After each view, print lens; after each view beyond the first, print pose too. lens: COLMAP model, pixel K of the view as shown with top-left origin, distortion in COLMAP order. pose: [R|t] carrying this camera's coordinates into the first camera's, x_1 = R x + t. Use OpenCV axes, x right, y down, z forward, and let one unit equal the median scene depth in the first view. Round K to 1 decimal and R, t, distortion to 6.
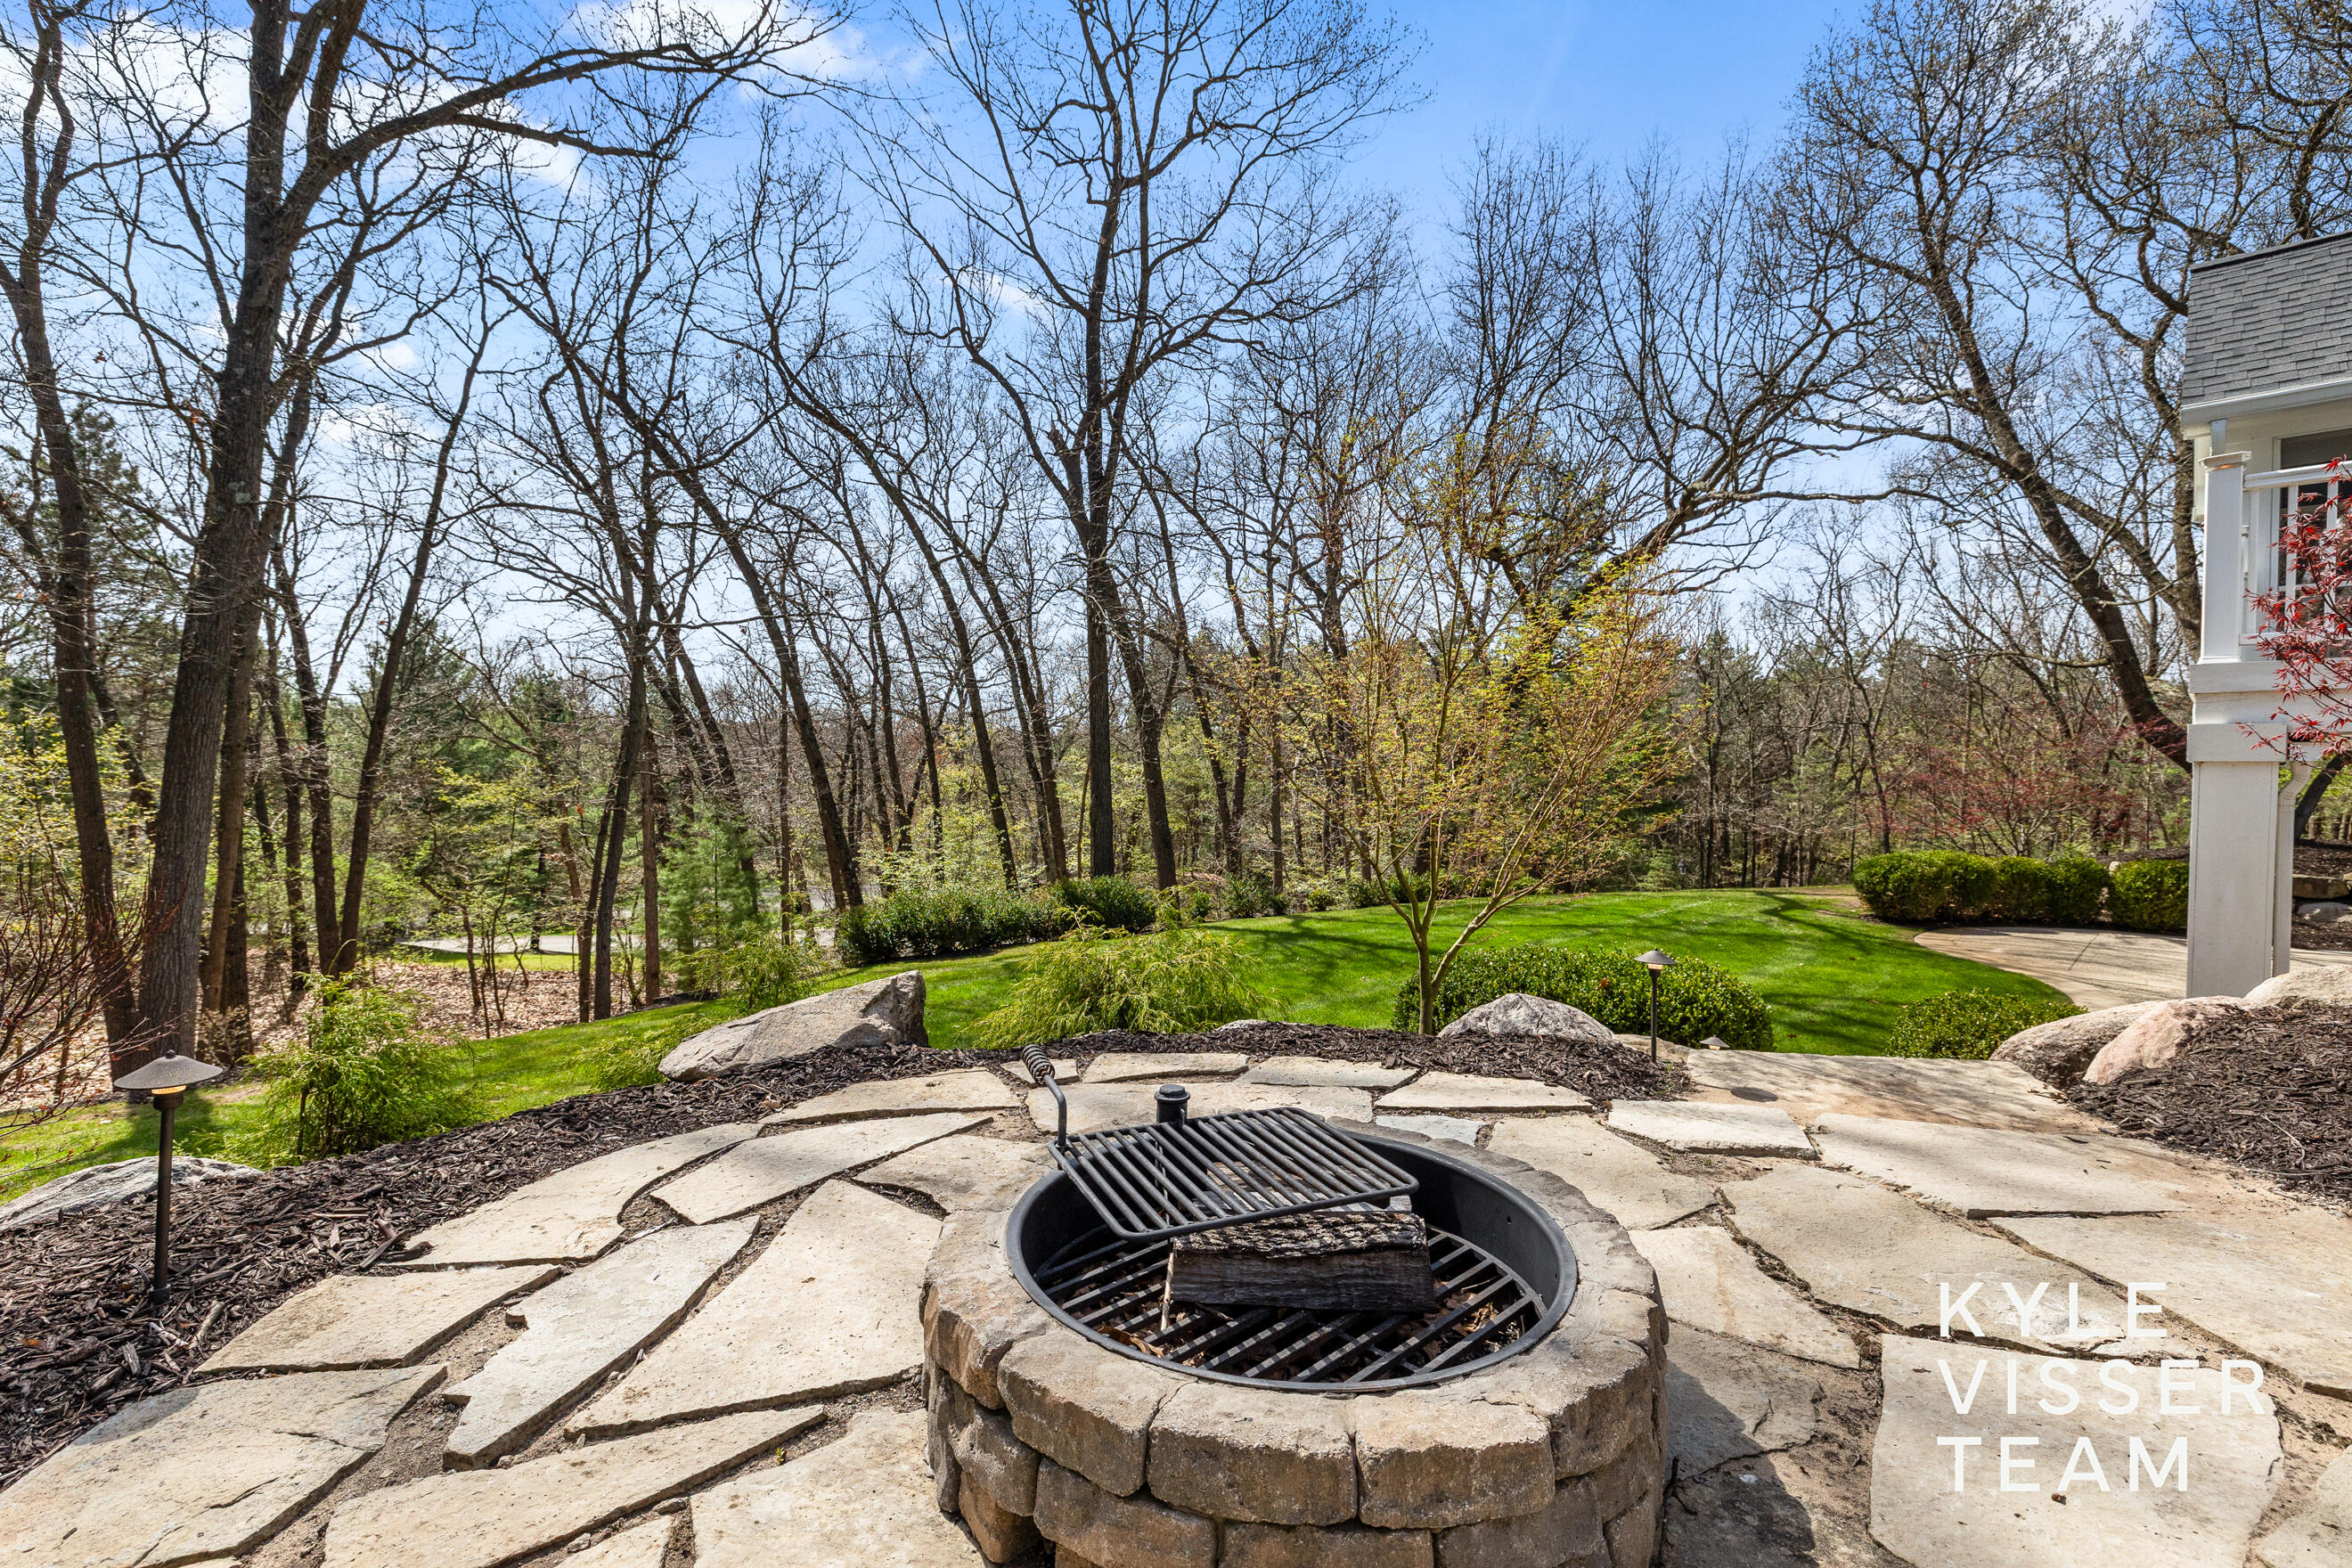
lens RADIAL K [[1027.4, 0, 1176.0], [0, 1027.4, 784.0], [0, 0, 1]] dist [-0.003072, -0.000216]
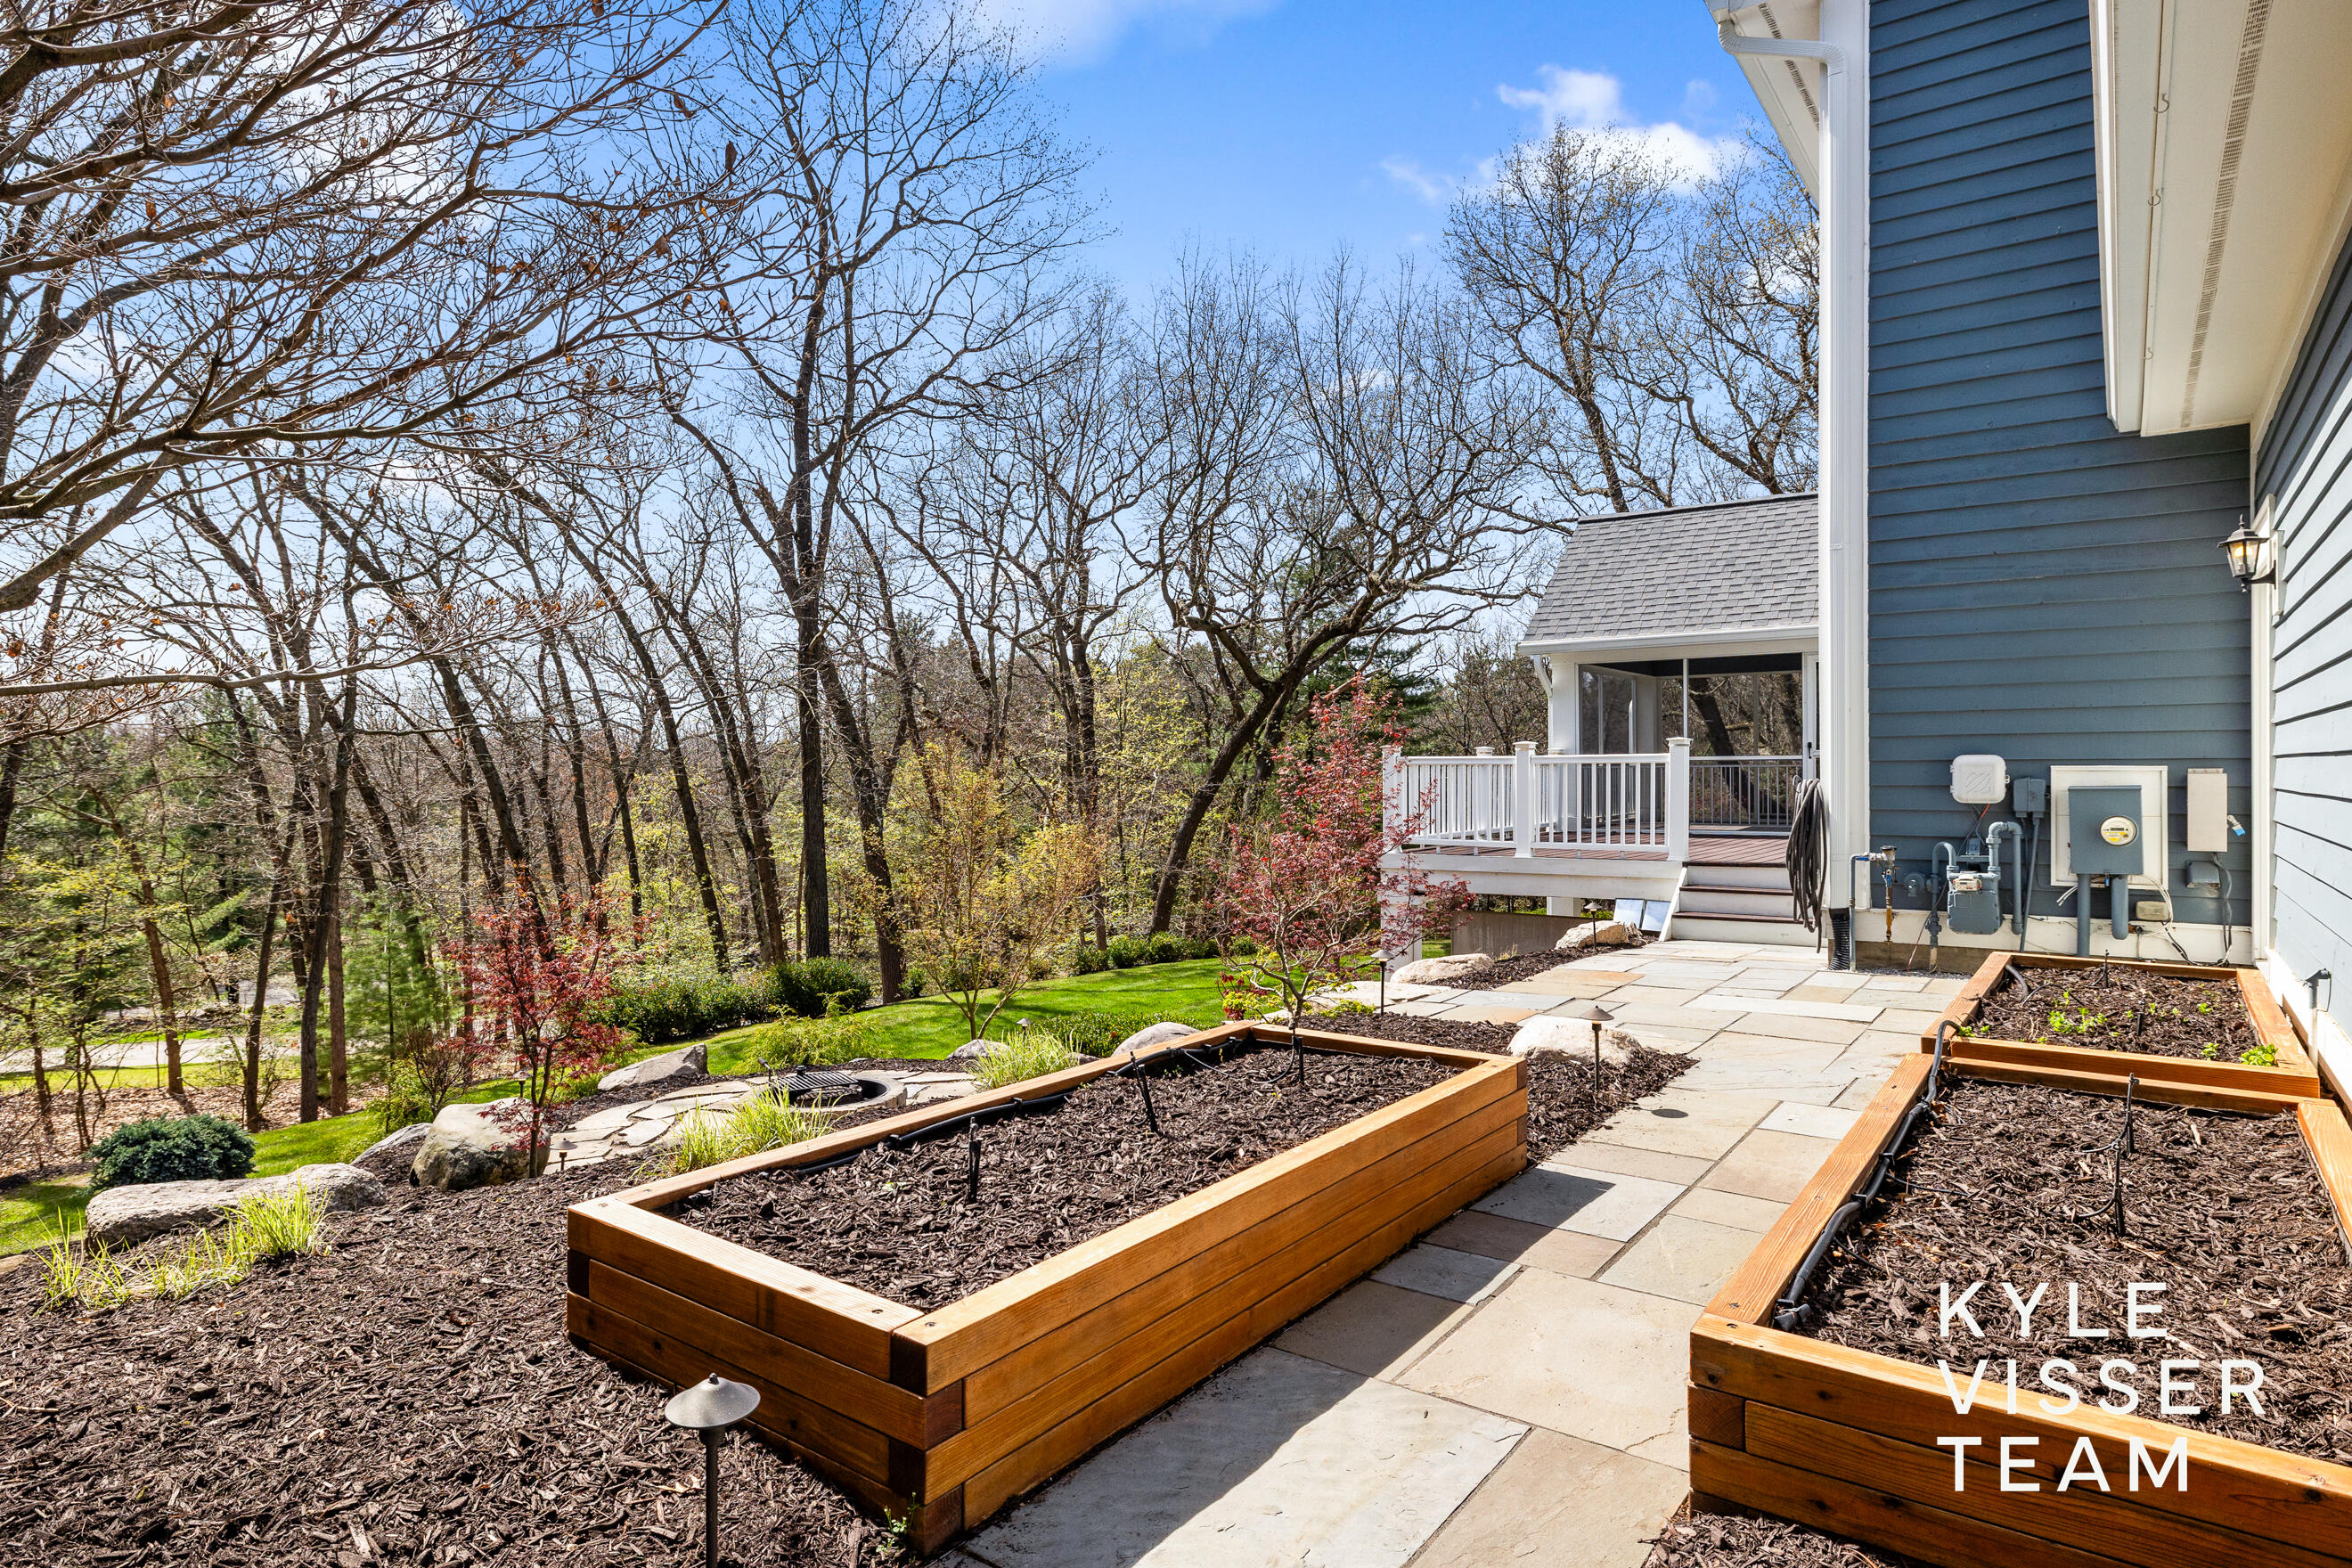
lens RADIAL K [[1326.2, 0, 1176.0], [0, 1326.2, 784.0], [0, 0, 1]] dist [0.005589, 0.000583]
pose [[0.983537, -0.013496, 0.180203, 0.039758], [0.016048, 0.999790, -0.012709, -0.053300], [-0.179993, 0.015392, 0.983547, -0.330483]]
